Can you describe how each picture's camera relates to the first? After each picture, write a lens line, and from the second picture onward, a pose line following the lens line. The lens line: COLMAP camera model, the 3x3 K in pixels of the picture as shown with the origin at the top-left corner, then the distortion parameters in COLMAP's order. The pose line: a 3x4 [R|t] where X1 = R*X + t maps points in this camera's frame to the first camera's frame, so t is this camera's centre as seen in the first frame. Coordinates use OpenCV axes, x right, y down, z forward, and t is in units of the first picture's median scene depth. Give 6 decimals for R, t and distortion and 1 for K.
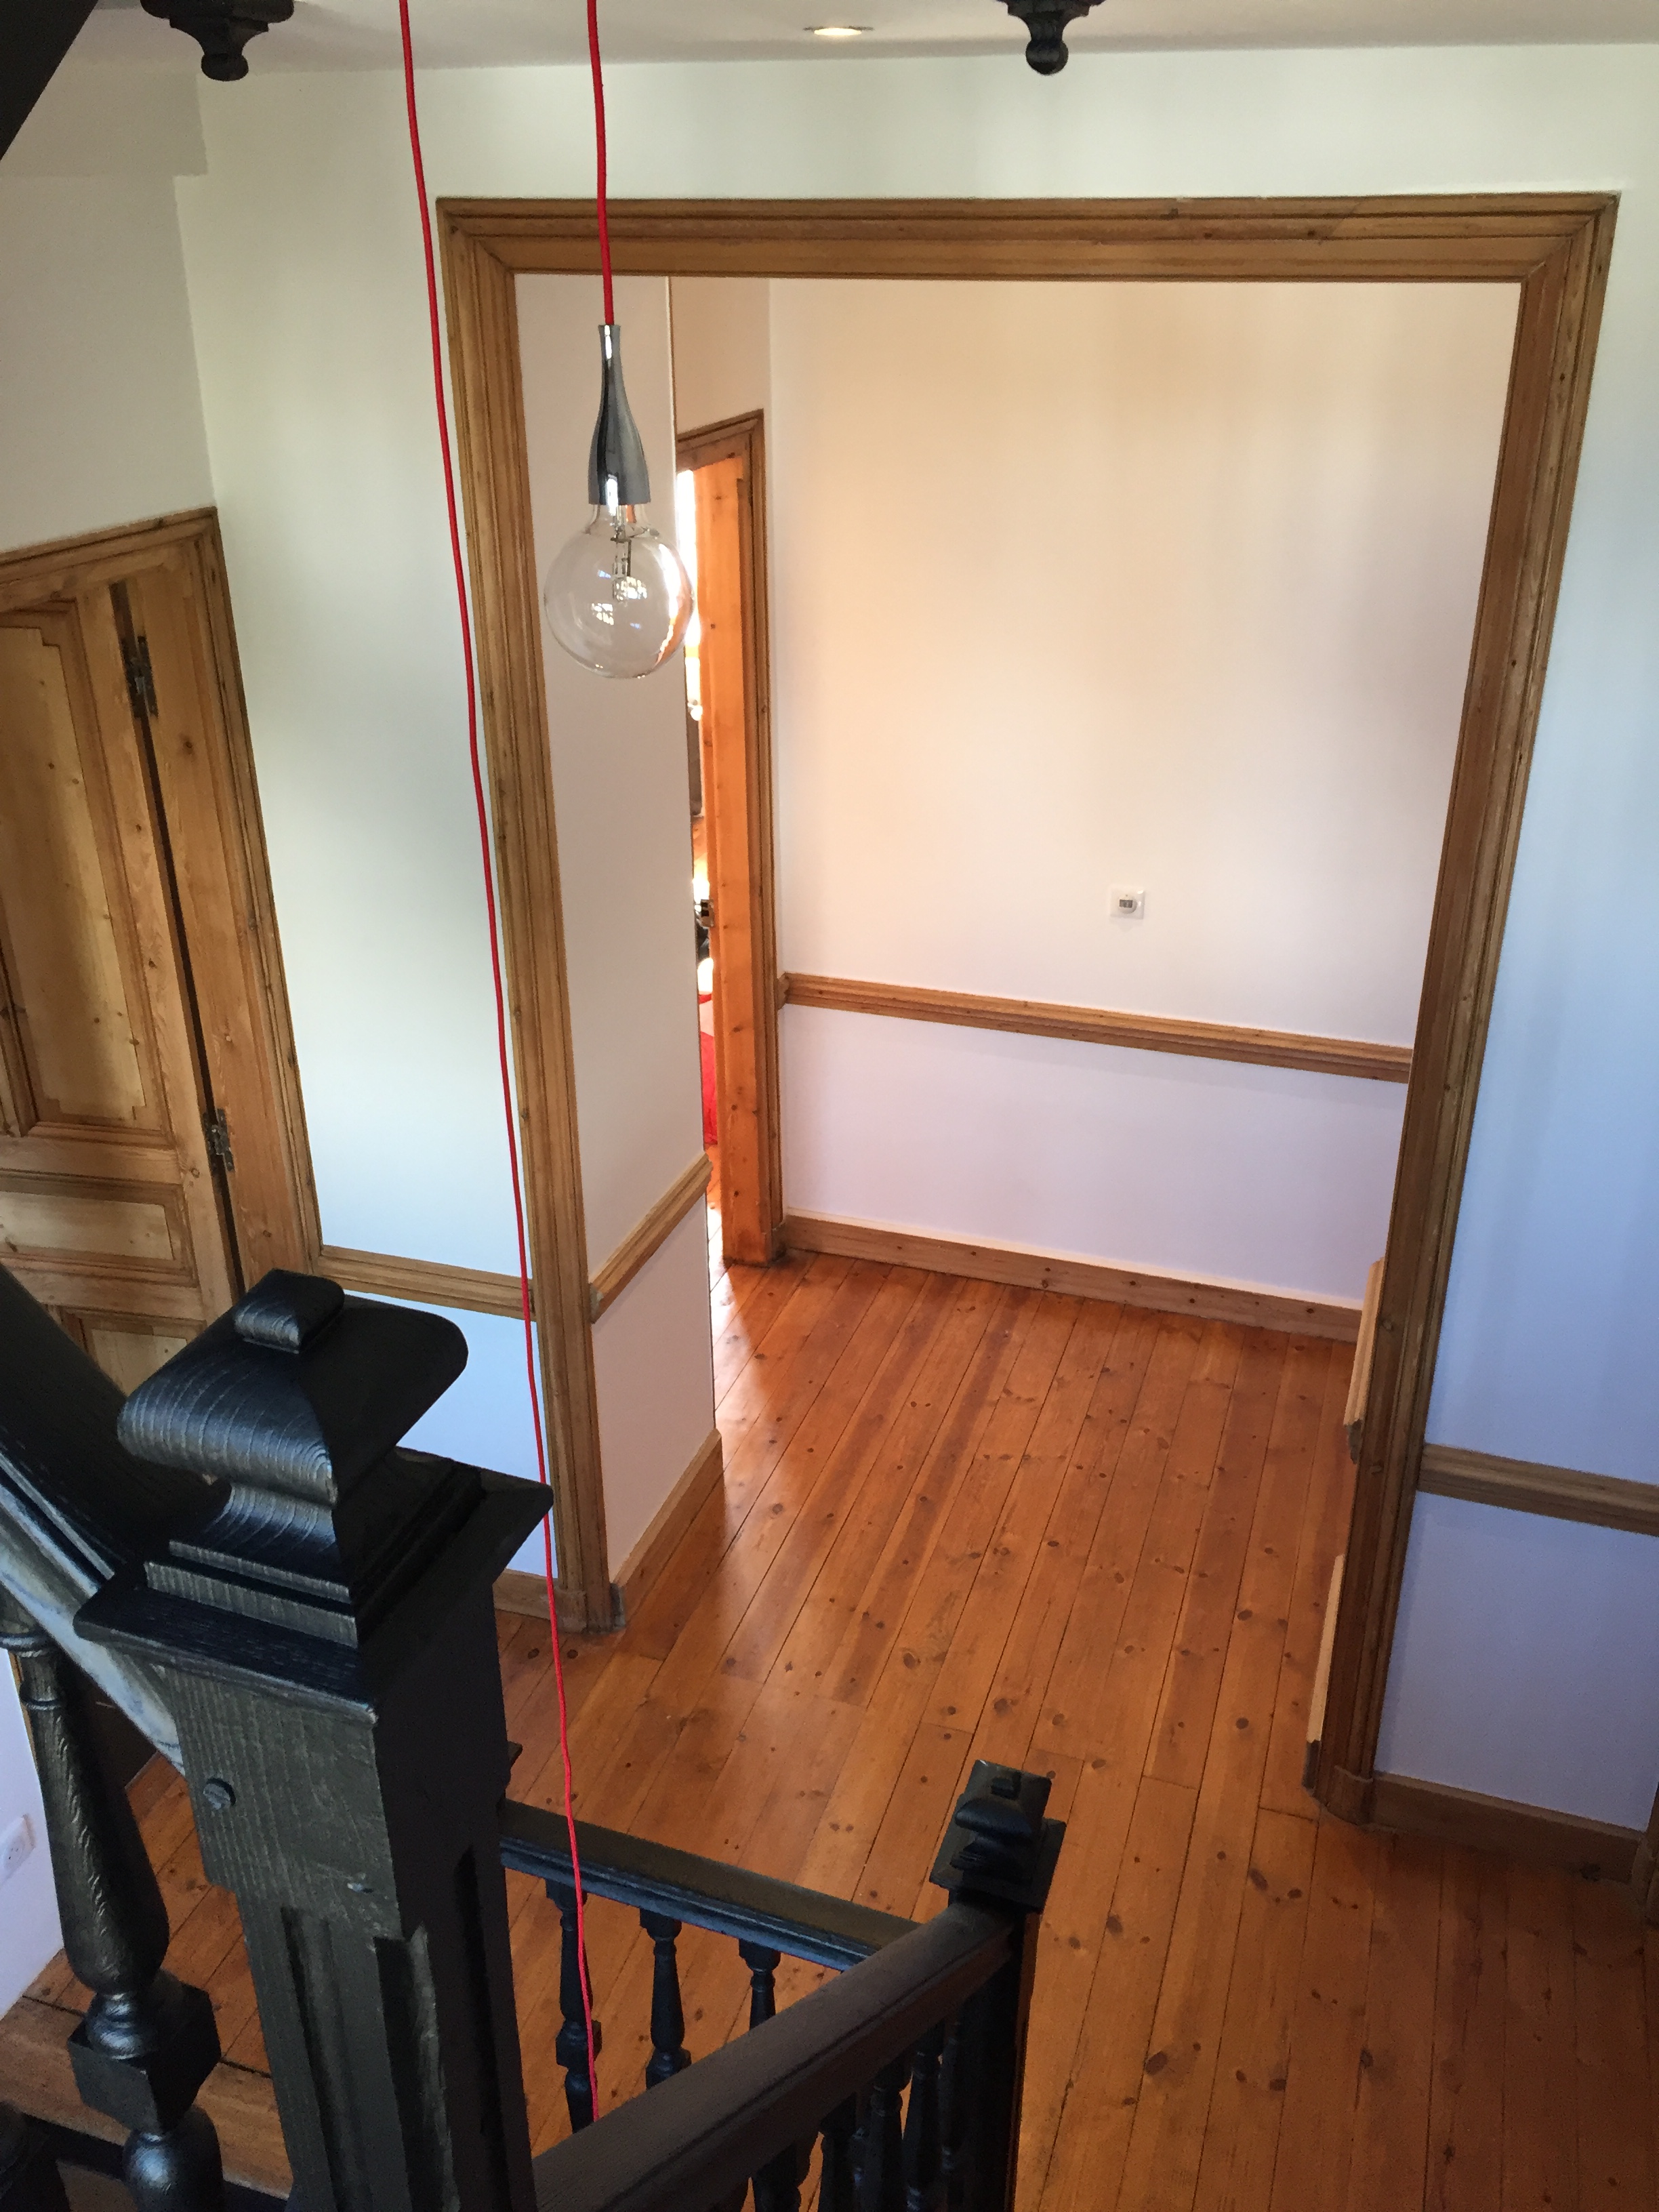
lens RADIAL K [[1857.7, 0, 826.6], [0, 1857.7, 1106.1], [0, 0, 1]] dist [0.017043, 0.000537]
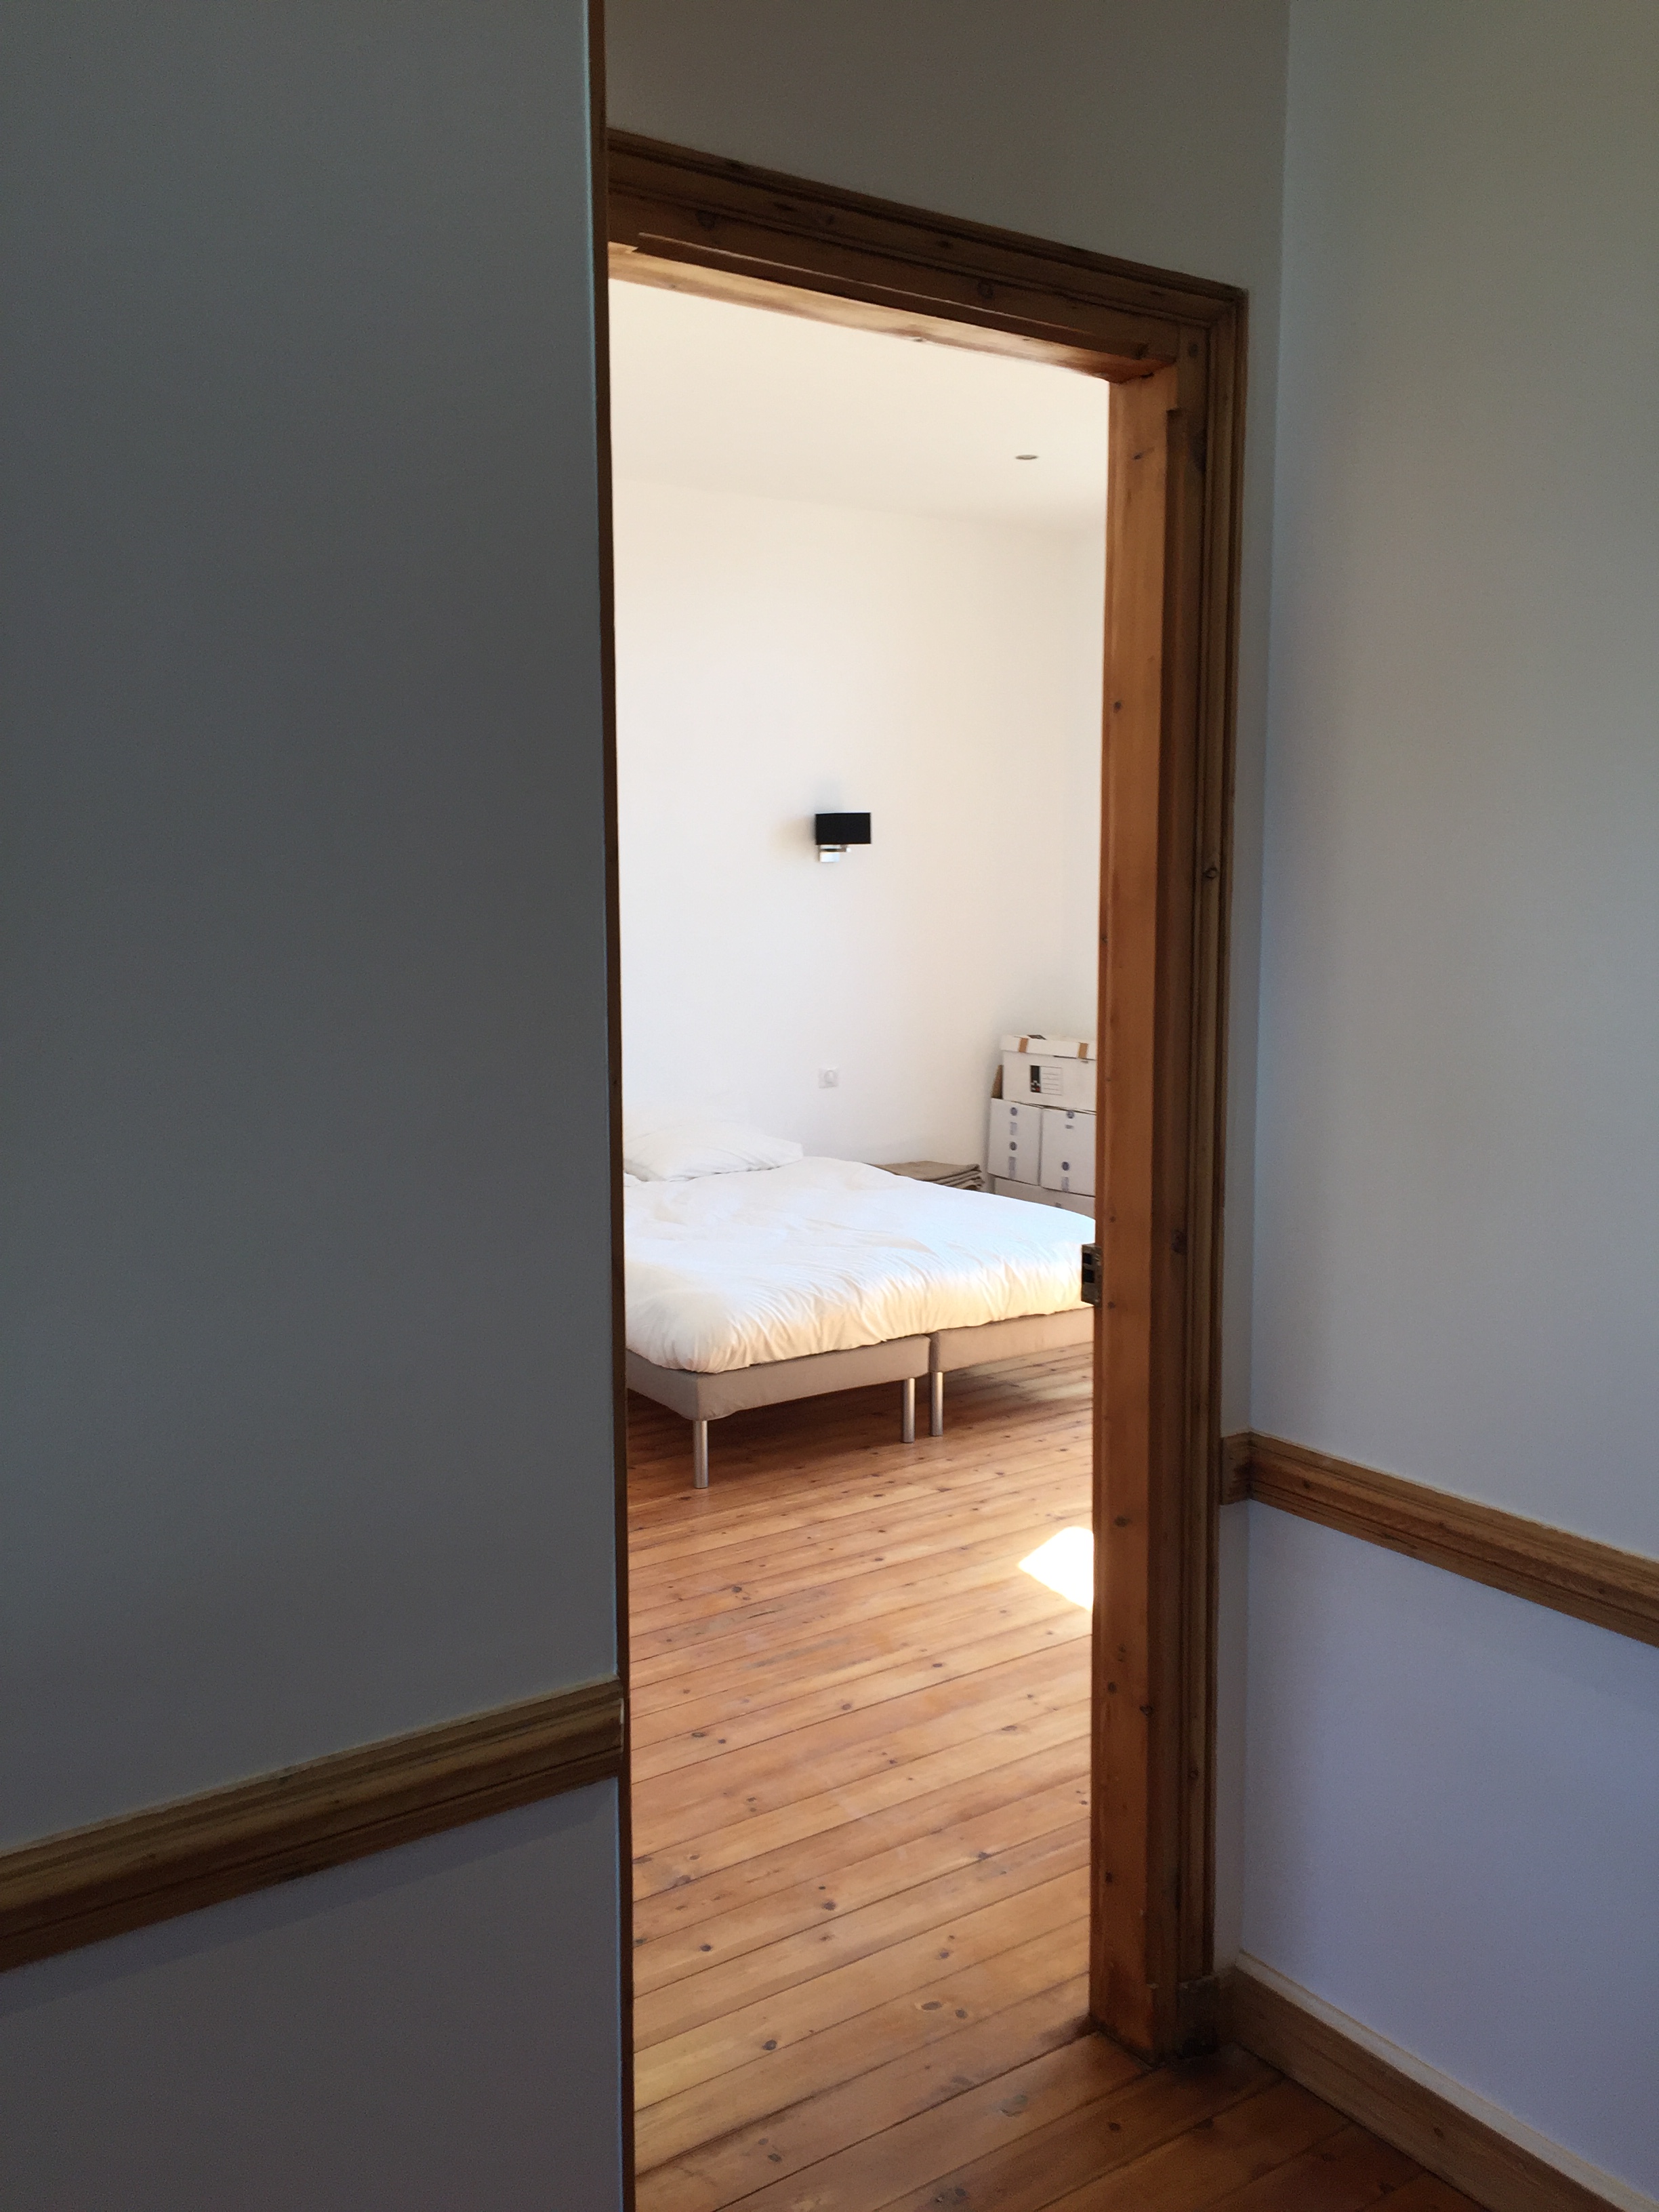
lens RADIAL K [[1857.7, 0, 832.7], [0, 1857.7, 1099.2], [0, 0, 1]] dist [0.017043, 0.000537]
pose [[0.805226, 0.076641, -0.587994, 0.171249], [-0.262993, 0.934906, -0.238296, -0.008260], [0.531456, 0.346521, 0.772967, 0.533726]]
